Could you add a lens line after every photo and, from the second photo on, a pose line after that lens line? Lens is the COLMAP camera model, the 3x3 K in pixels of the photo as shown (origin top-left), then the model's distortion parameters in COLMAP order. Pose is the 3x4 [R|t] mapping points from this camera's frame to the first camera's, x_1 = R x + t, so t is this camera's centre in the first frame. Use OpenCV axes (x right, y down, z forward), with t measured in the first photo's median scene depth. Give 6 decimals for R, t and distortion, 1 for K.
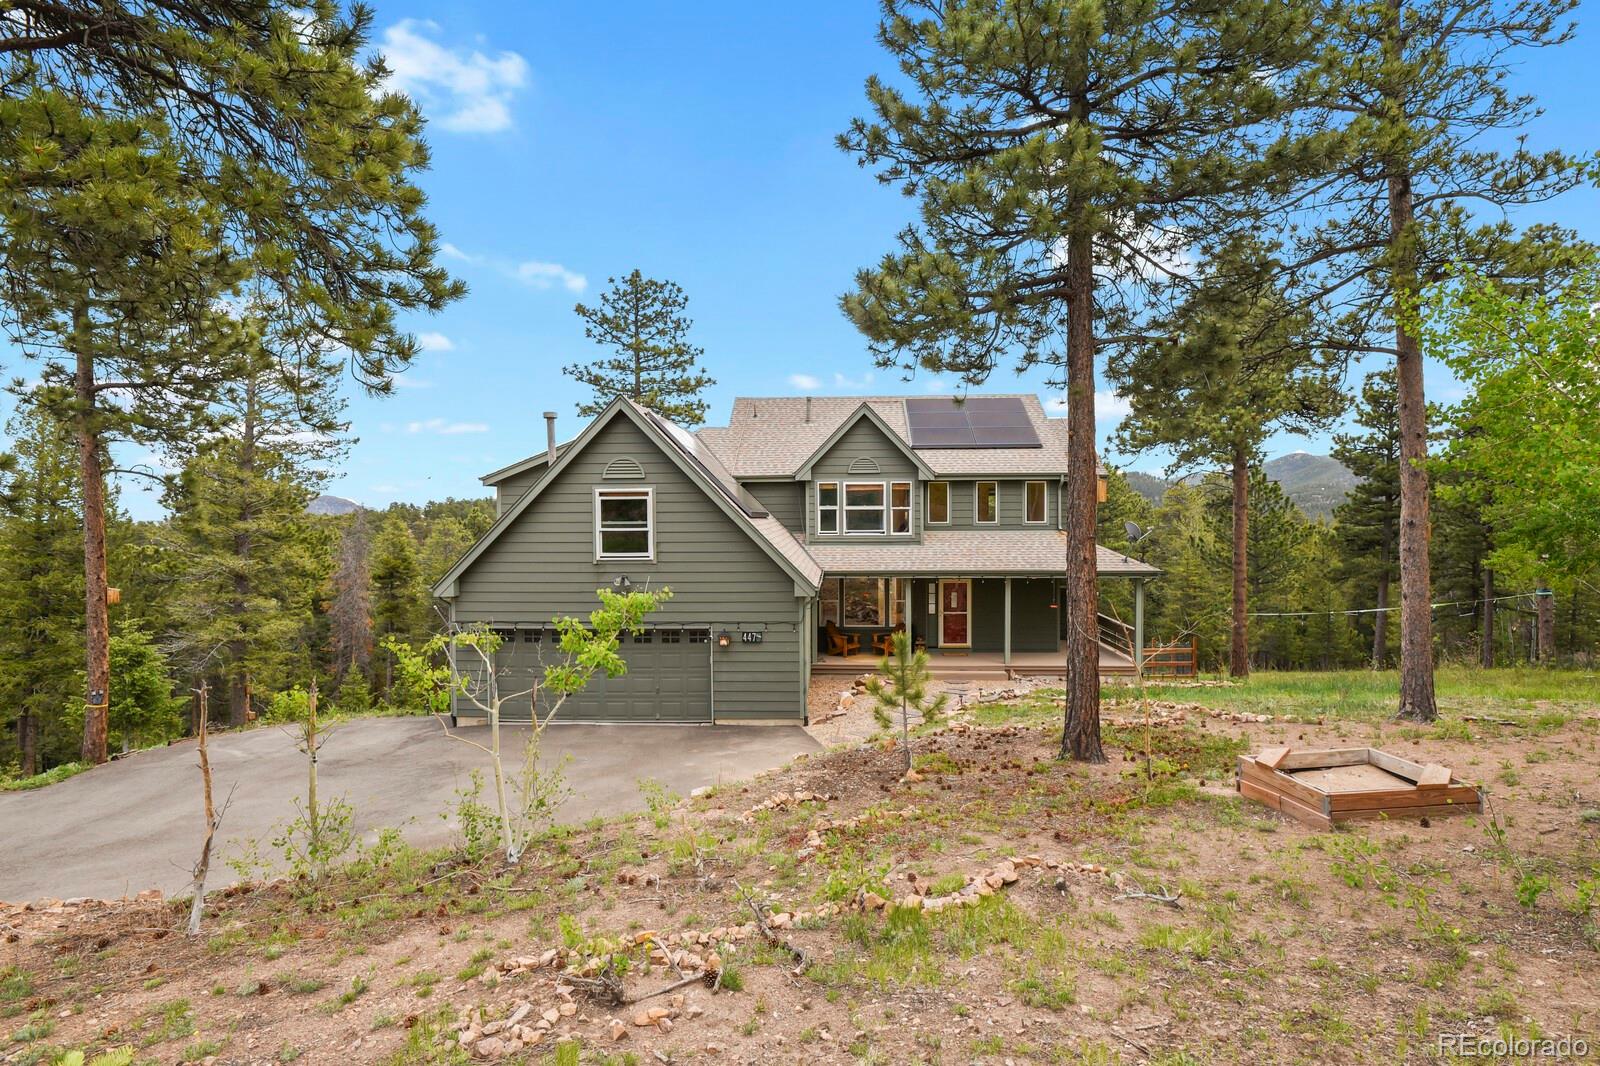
lens RADIAL K [[772.4, 0, 810.9], [0, 772.4, 534.8], [0, 0, 1]] dist [-0.011456, -0.000919]
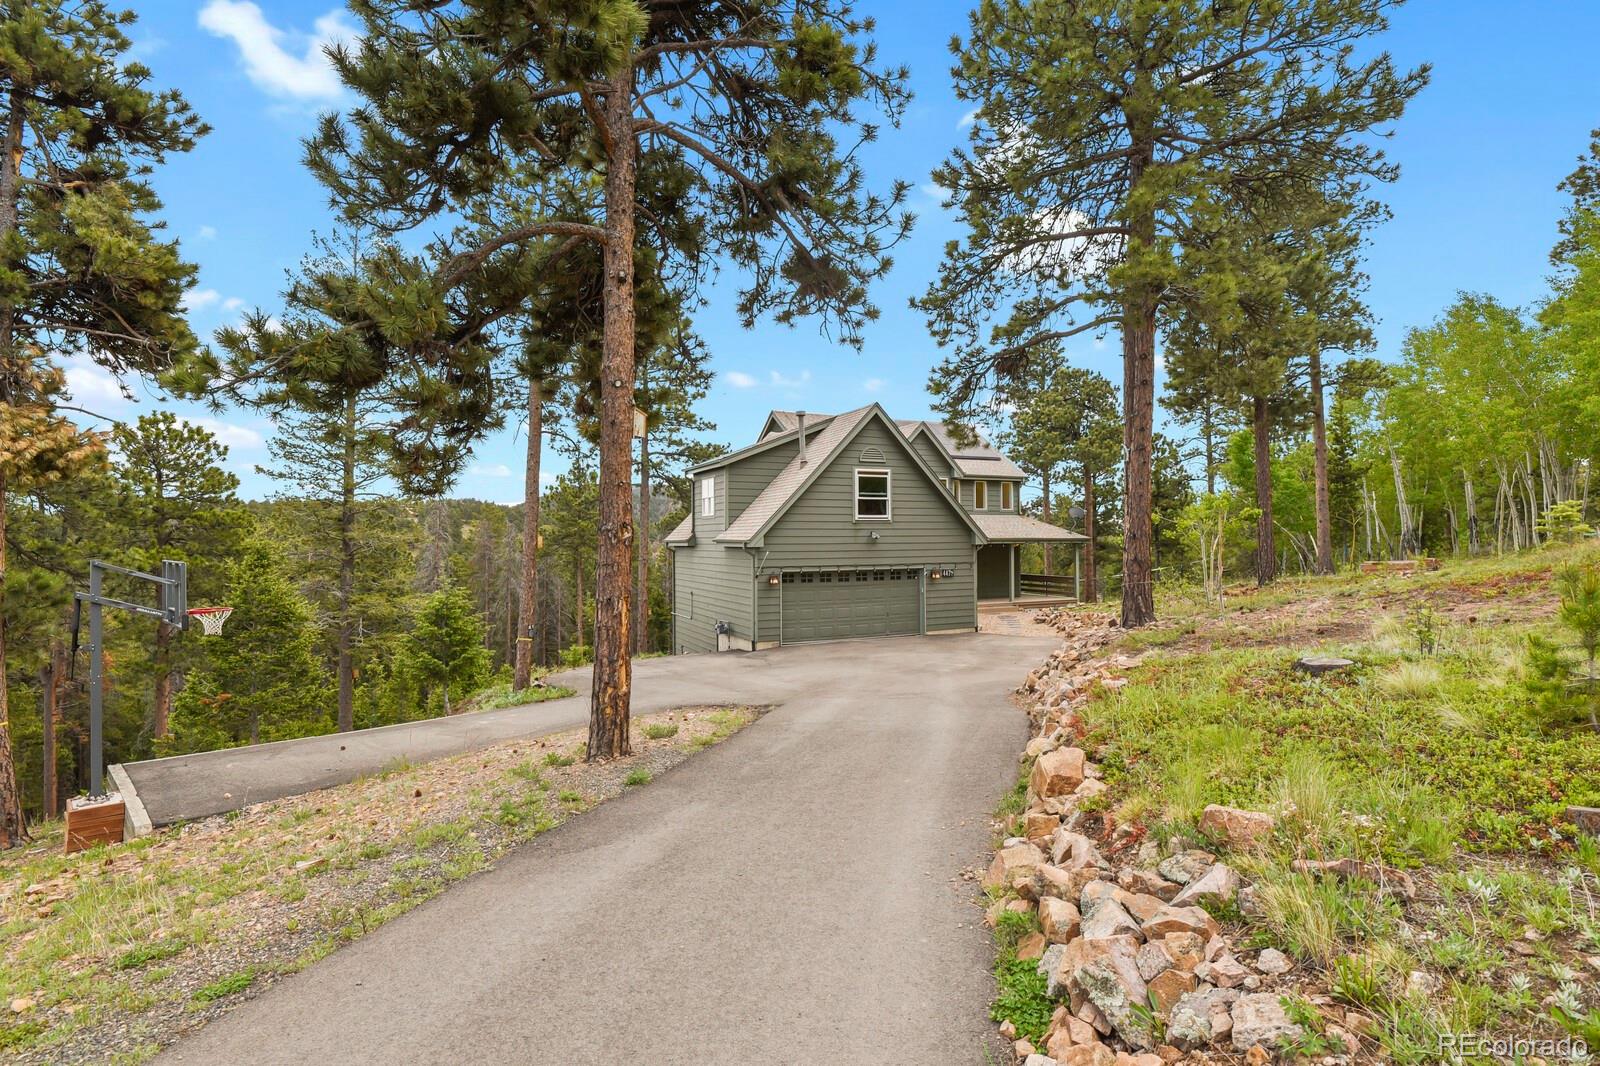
lens RADIAL K [[772.4, 0, 810.9], [0, 772.4, 534.8], [0, 0, 1]] dist [-0.011456, -0.000919]
pose [[0.881544, 0.003886, 0.472086, -0.888865], [0.020973, 0.998657, -0.047384, 0.109291], [-0.471635, 0.051672, 0.880278, -0.160898]]
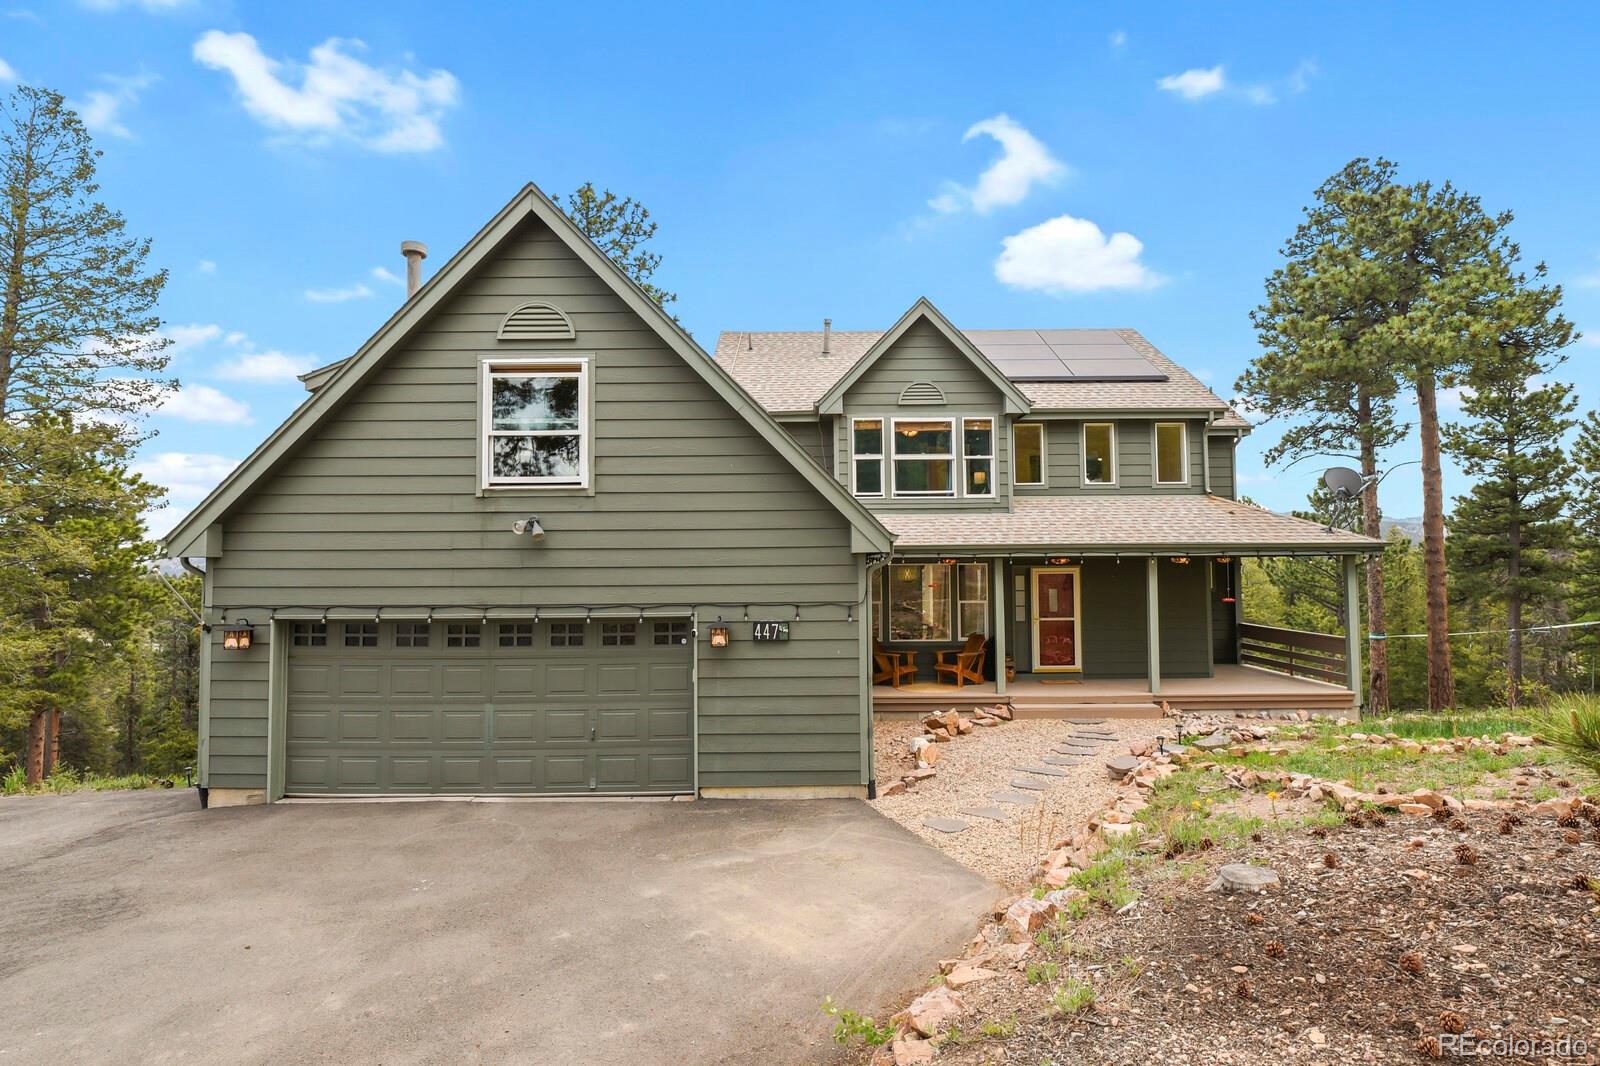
lens RADIAL K [[772.4, 0, 810.9], [0, 772.4, 534.8], [0, 0, 1]] dist [-0.011456, -0.000919]
pose [[0.998939, 0.000293, 0.046061, -0.064784], [0.003441, 0.996710, -0.080976, 0.096336], [-0.045933, 0.081048, 0.995651, 0.403713]]
